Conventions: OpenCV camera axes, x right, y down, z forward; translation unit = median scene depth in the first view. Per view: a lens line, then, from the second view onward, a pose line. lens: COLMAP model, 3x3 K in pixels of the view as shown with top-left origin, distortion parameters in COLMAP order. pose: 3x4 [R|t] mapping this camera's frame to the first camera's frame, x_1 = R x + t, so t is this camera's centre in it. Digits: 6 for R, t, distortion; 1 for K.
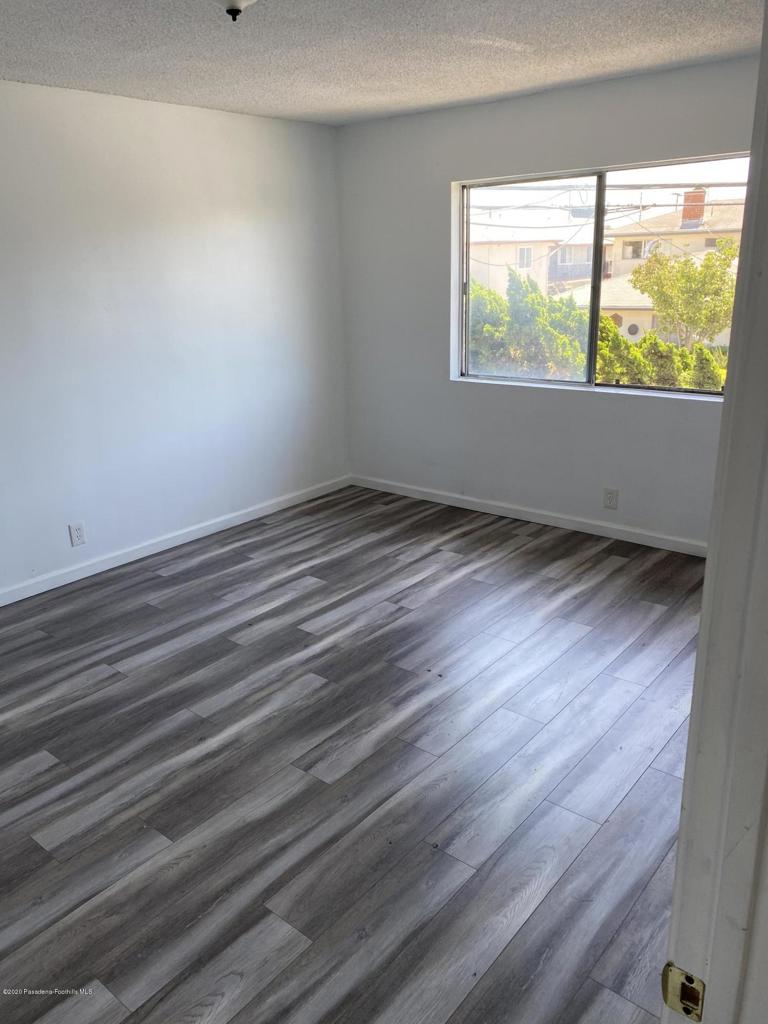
lens RADIAL K [[783.3, 0, 370.7], [0, 783.3, 511.5], [0, 0, 1]] dist [0.071499, -0.101239]
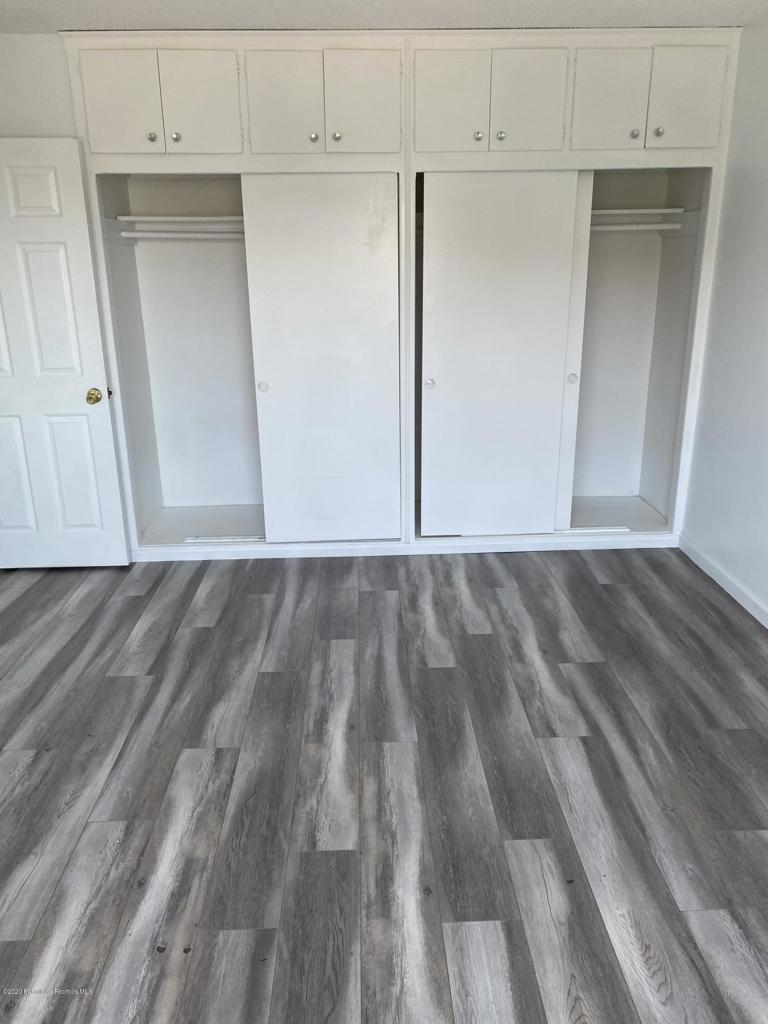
lens RADIAL K [[783.3, 0, 370.7], [0, 783.3, 511.5], [0, 0, 1]] dist [0.071499, -0.101239]
pose [[-0.746788, 0.245766, -0.617987, 0.270772], [-0.170751, 0.827215, 0.535313, -0.408186], [0.642769, 0.505287, -0.575789, 1.371595]]
